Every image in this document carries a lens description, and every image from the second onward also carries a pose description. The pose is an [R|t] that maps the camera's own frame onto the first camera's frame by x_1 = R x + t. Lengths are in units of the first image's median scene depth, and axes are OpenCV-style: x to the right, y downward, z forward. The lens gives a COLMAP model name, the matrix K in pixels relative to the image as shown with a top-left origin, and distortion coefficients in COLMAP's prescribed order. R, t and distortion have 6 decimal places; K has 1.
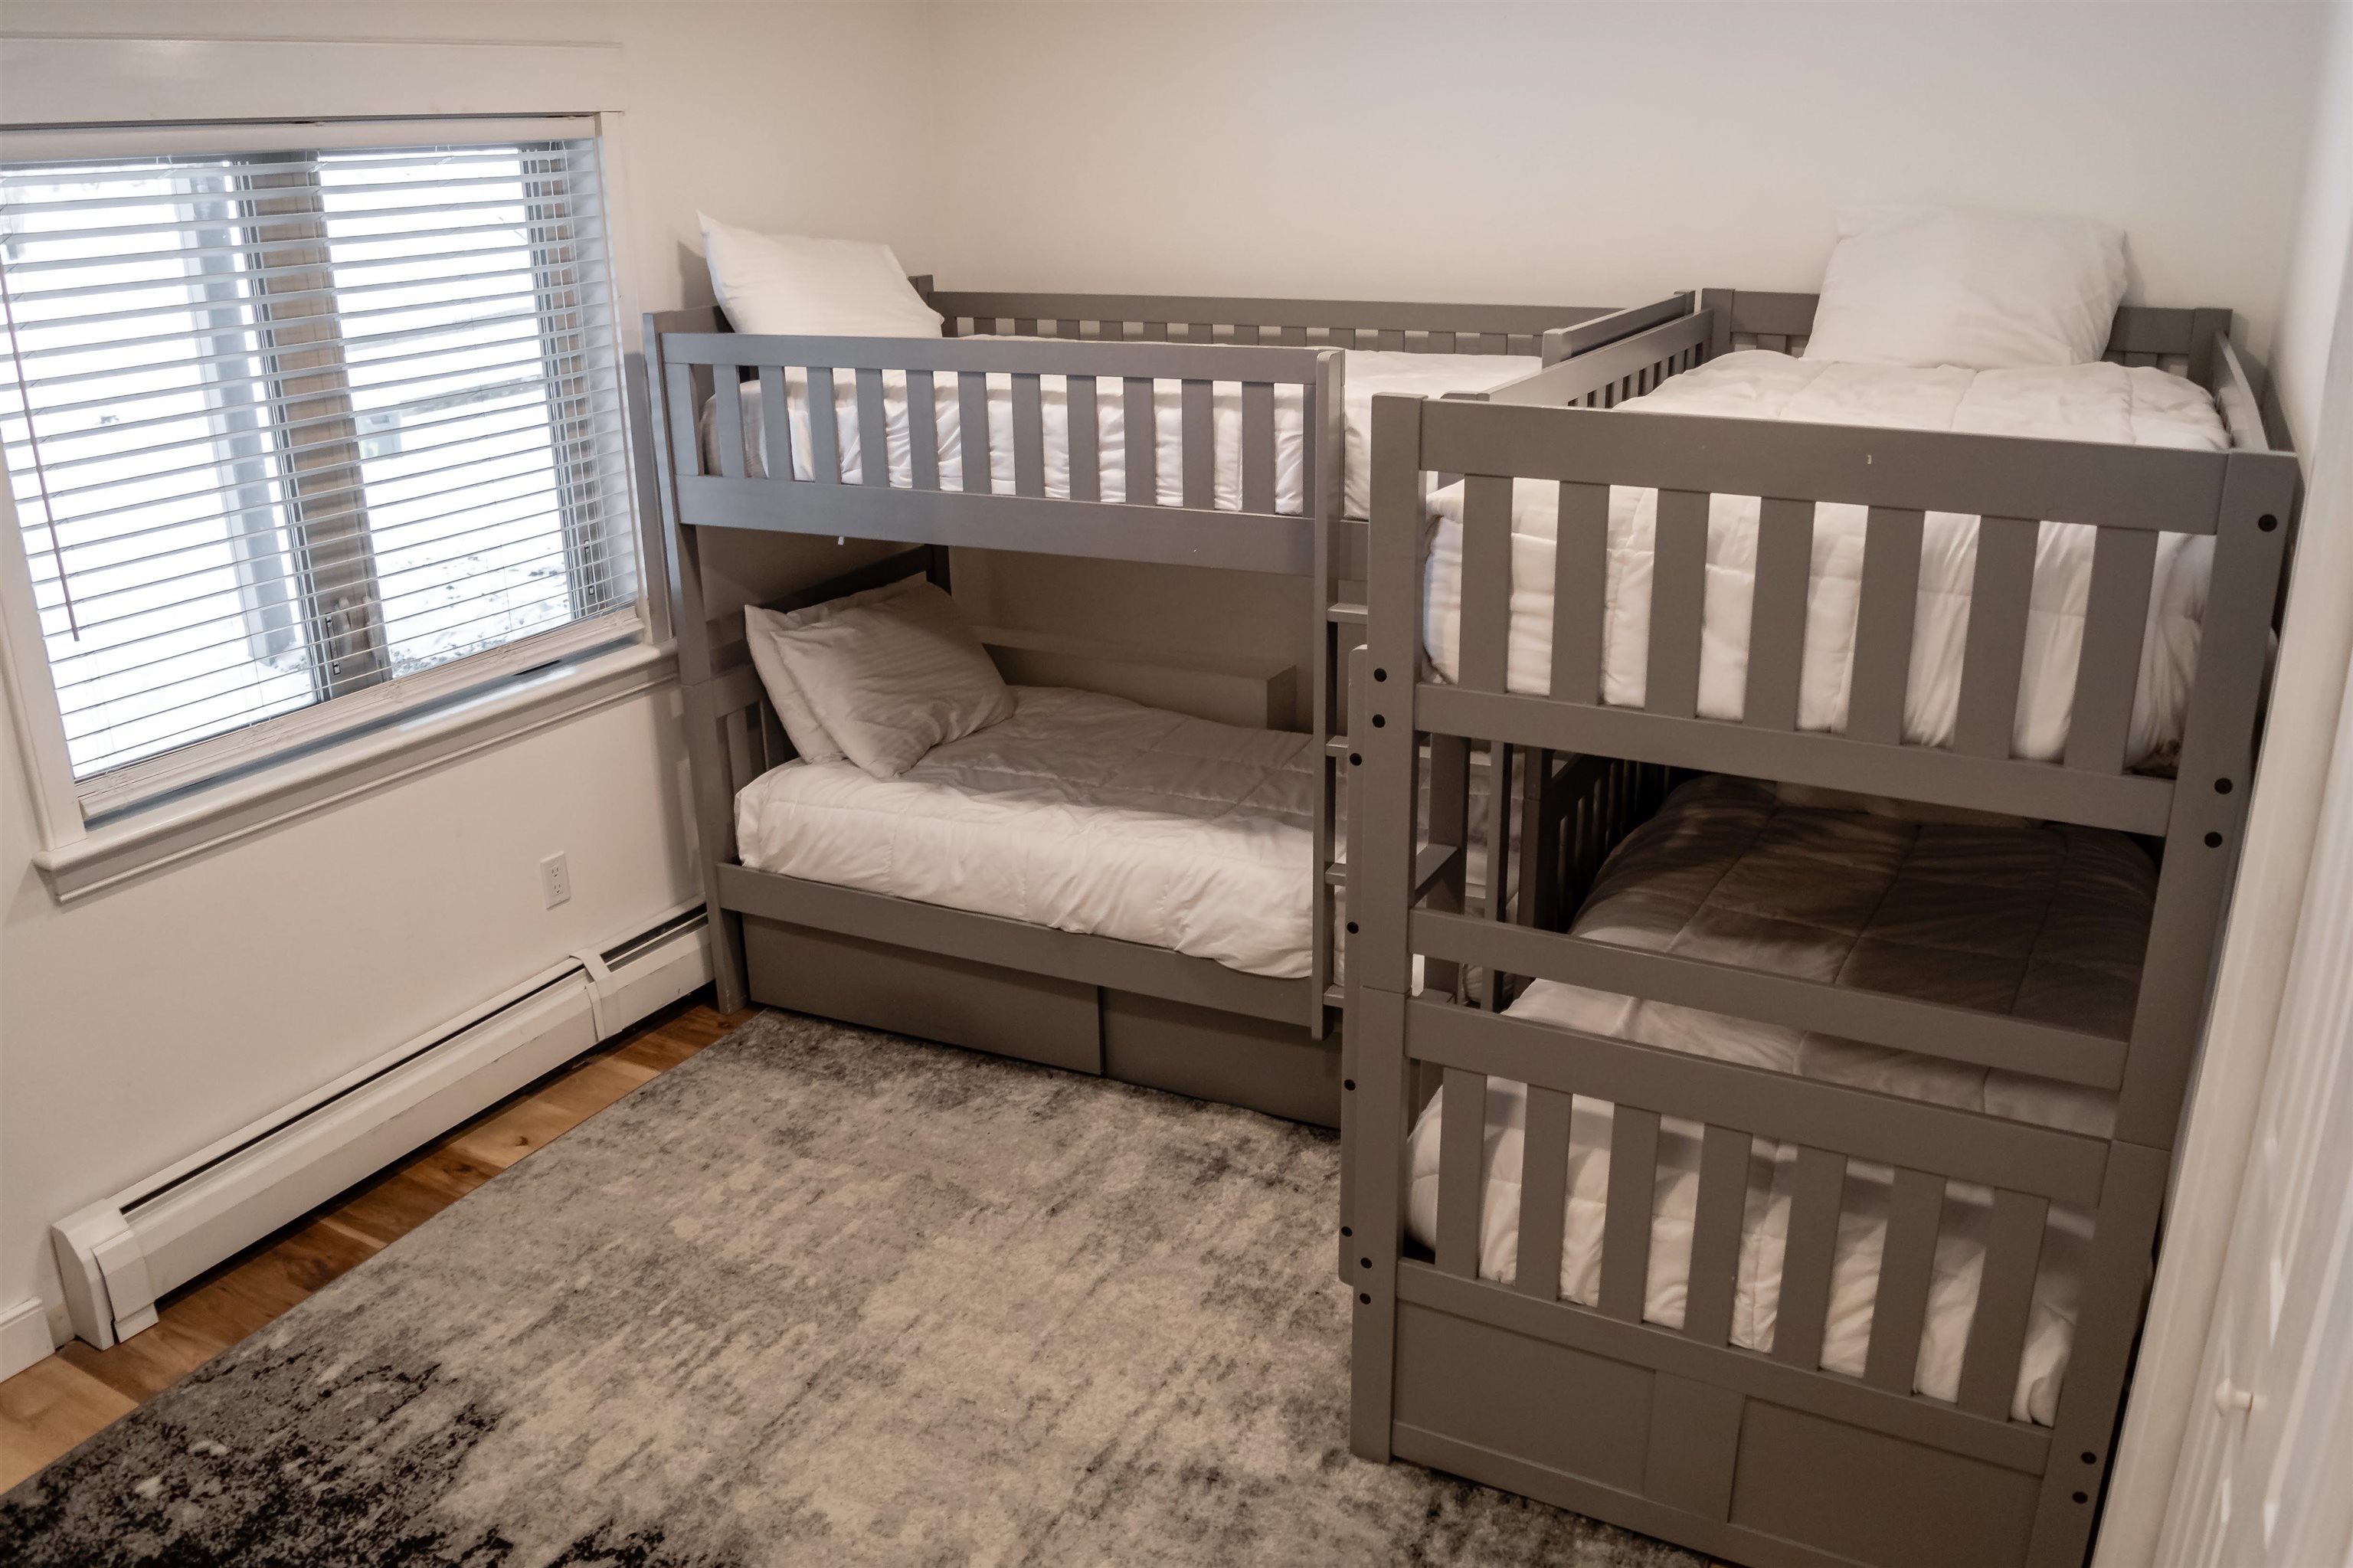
lens RADIAL K [[1817.0, 0, 1184.7], [0, 1817.0, 773.8], [0, 0, 1]] dist [-0.094938, 0.009322]
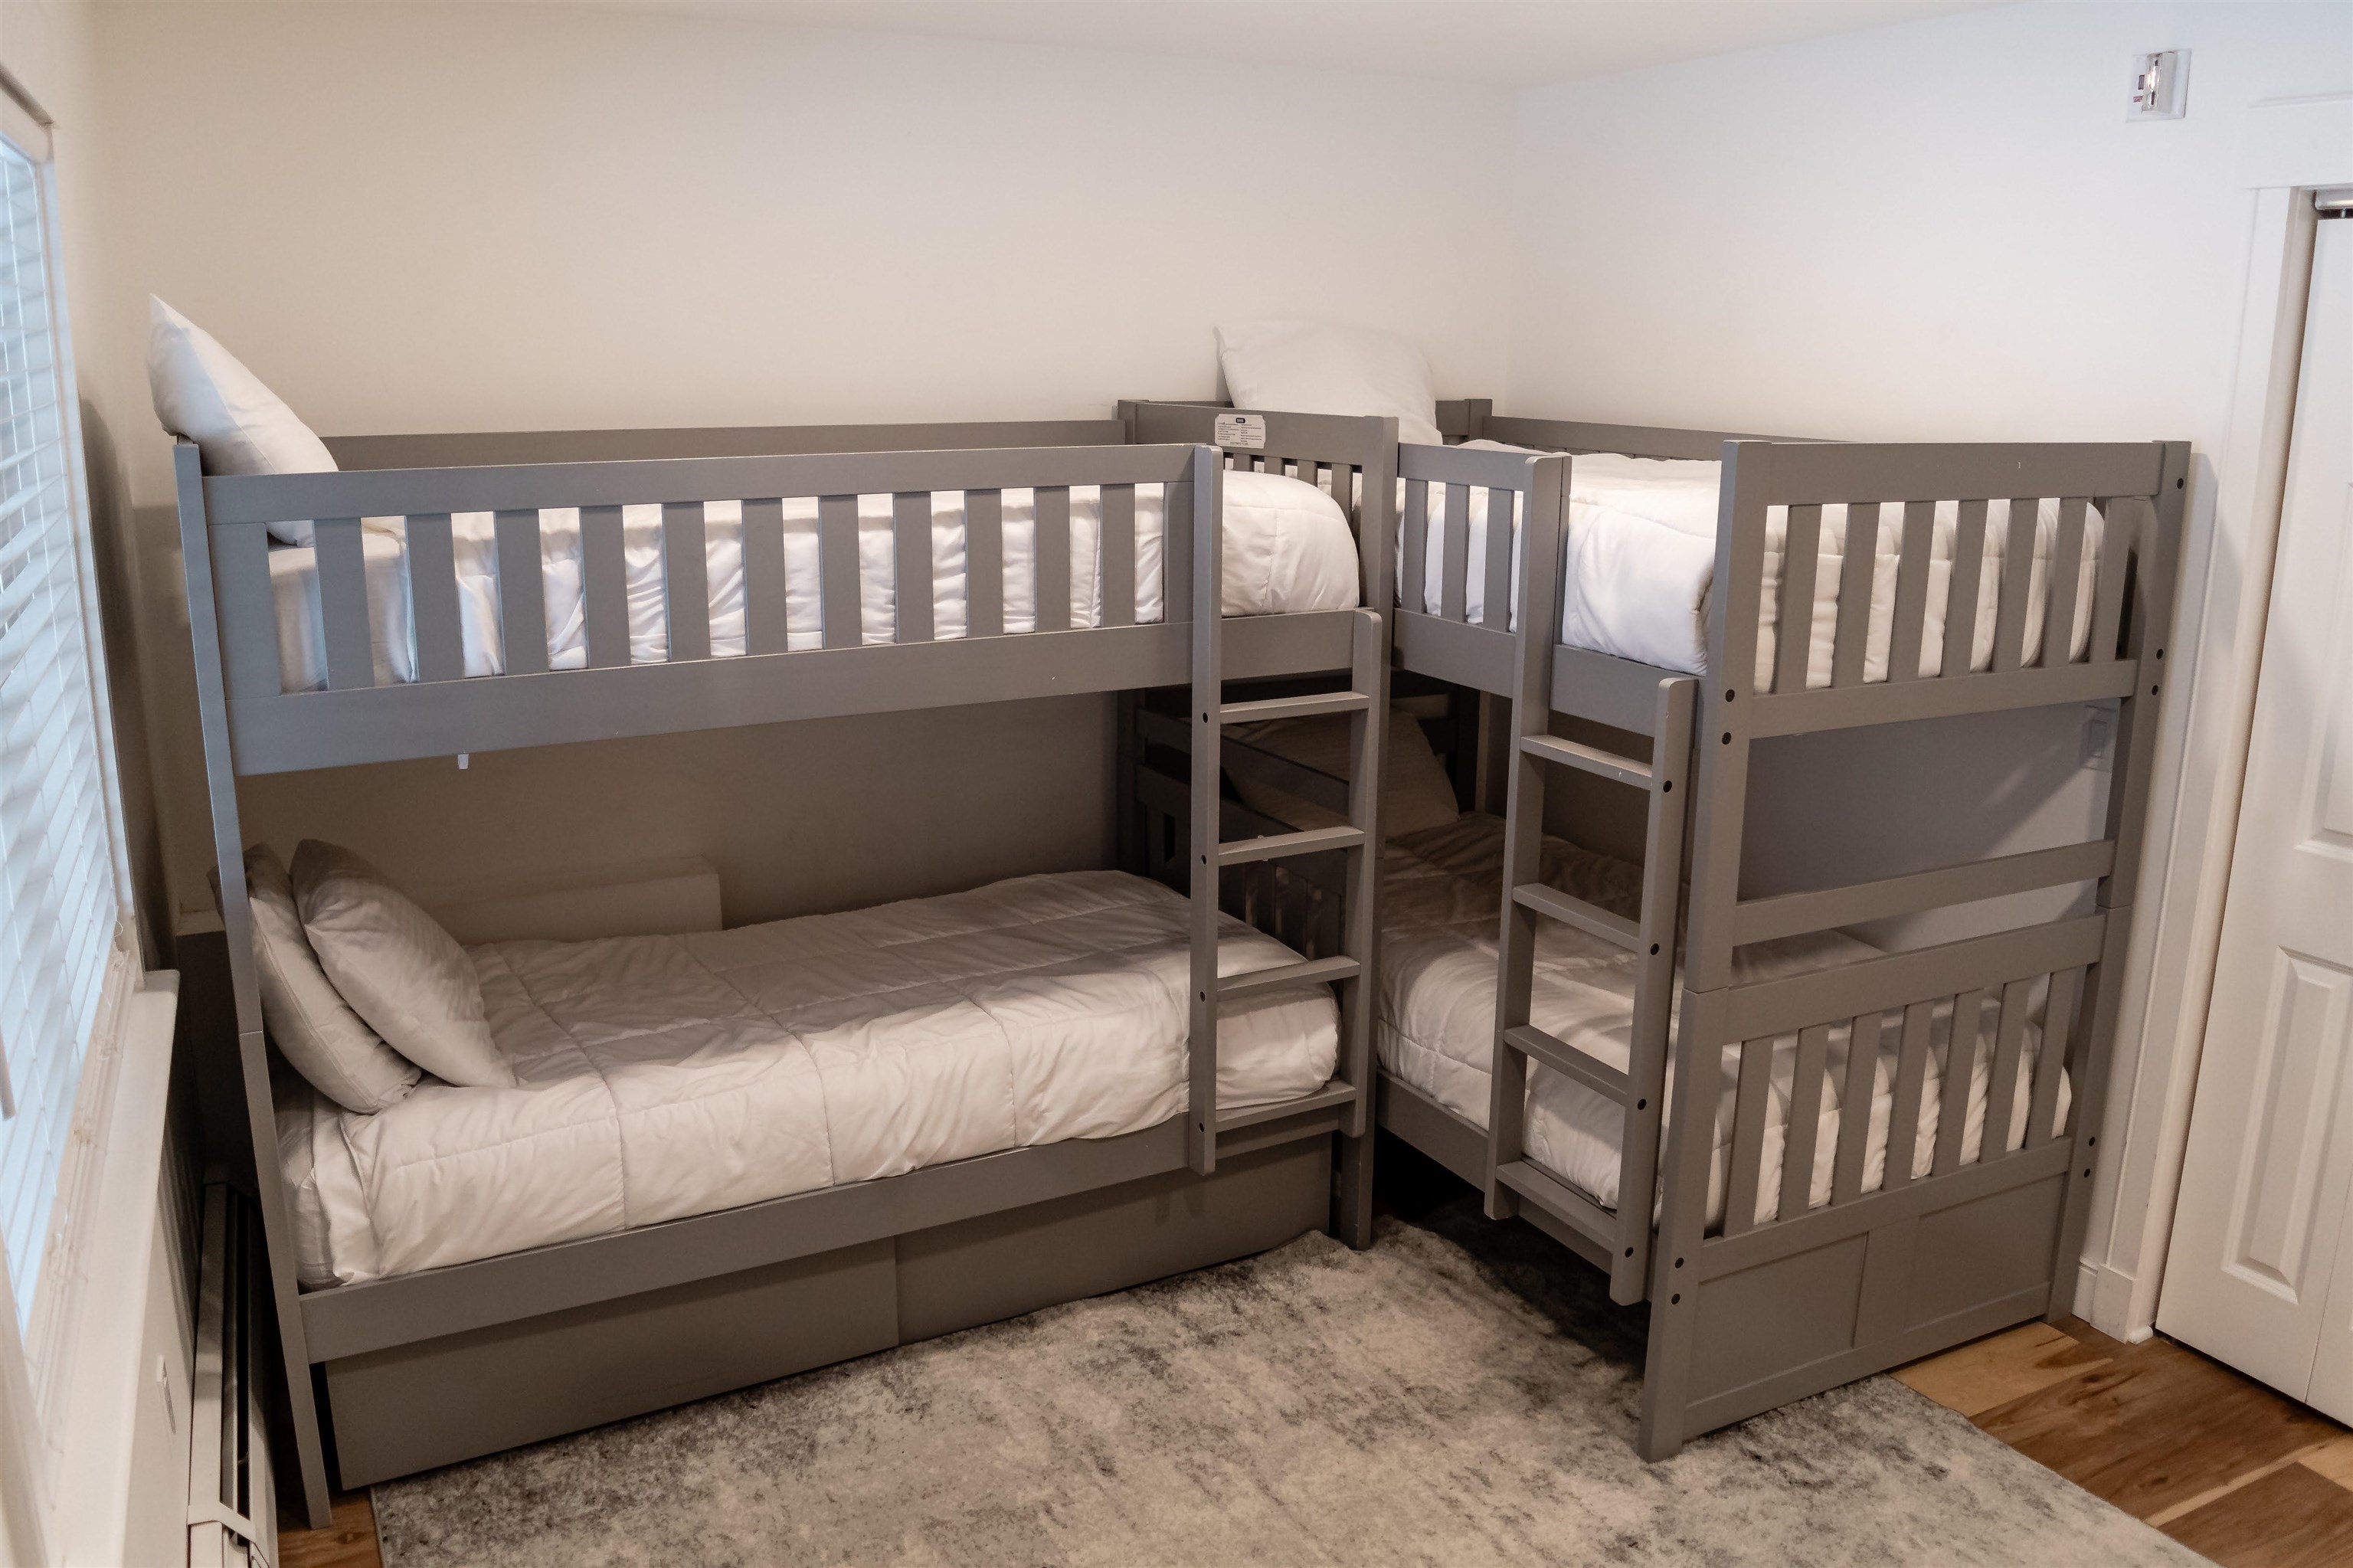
lens RADIAL K [[1824.0, 0, 1152.5], [0, 1824.0, 791.5], [0, 0, 1]] dist [-0.096301, 0.024356]
pose [[0.579461, -0.173218, 0.796380, -0.632367], [0.251287, 0.967519, 0.027601, -0.075262], [-0.775293, 0.184127, 0.604167, 0.398933]]
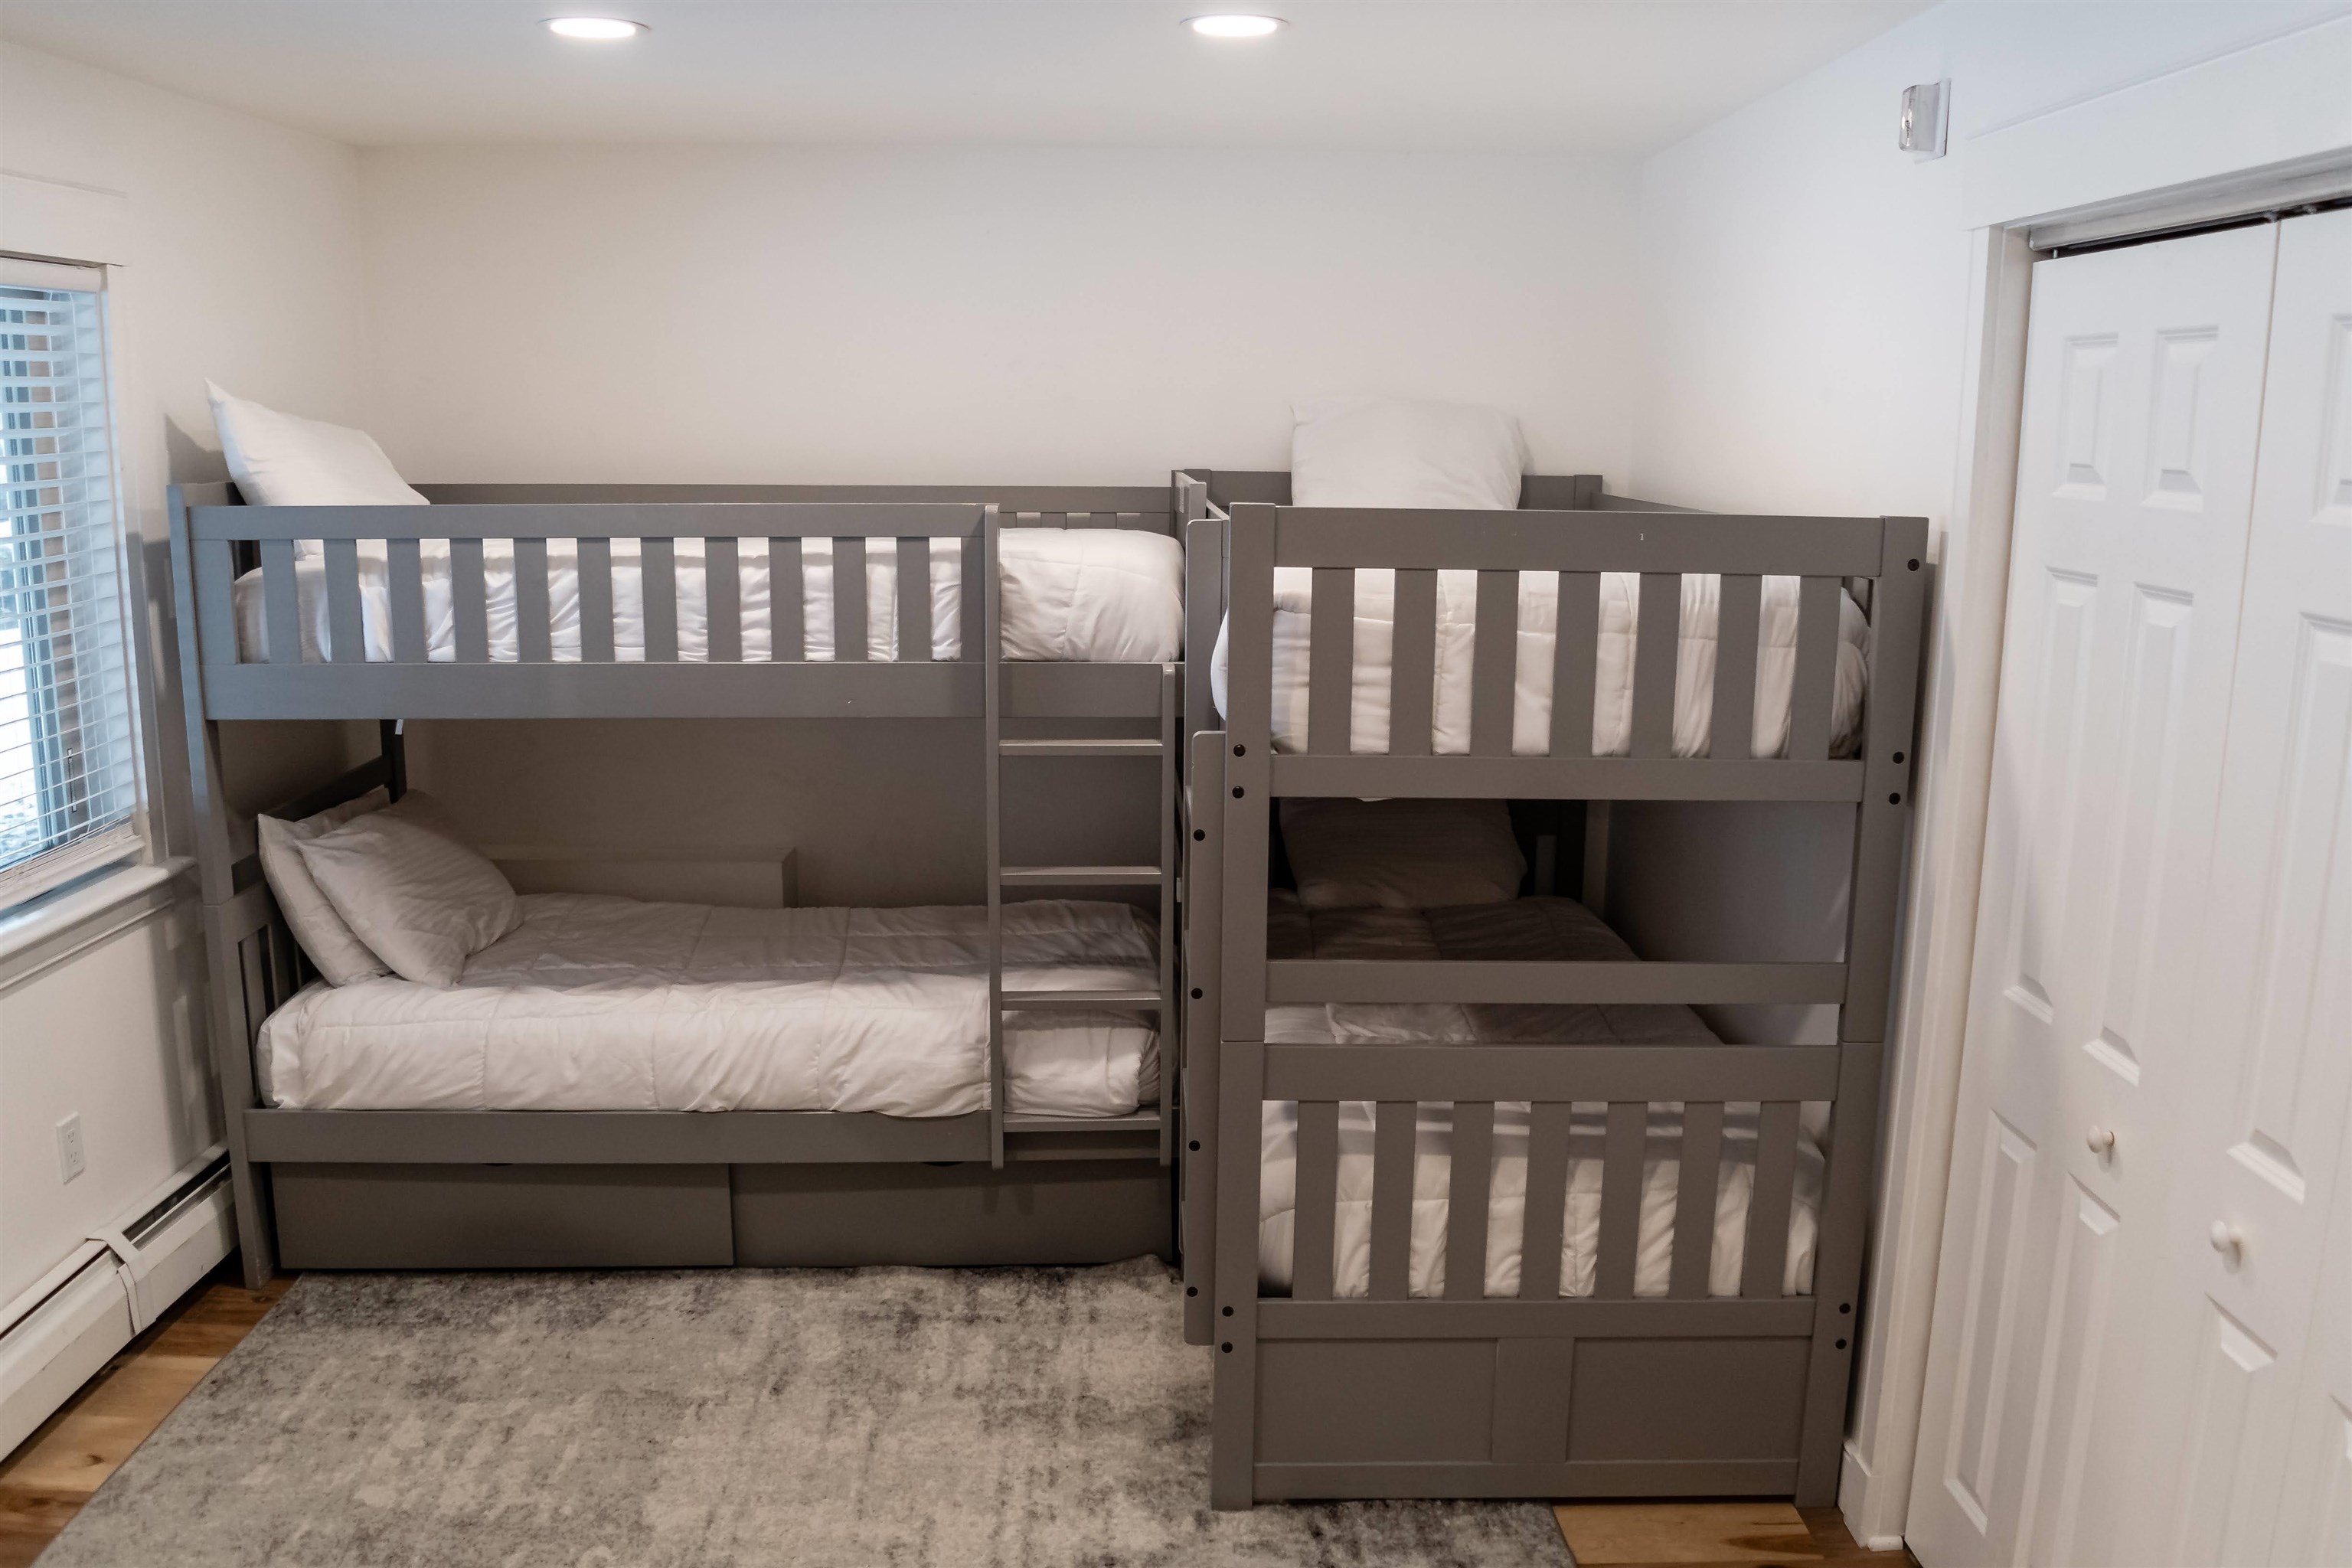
lens RADIAL K [[1846.2, 0, 1176.0], [0, 1846.2, 784.0], [0, 0, 1]] dist [-0.095219, 0.012708]
pose [[0.873802, -0.067804, 0.481532, -0.311118], [0.134649, 0.985250, -0.105606, 0.053062], [-0.467268, 0.157116, 0.870043, 0.012746]]
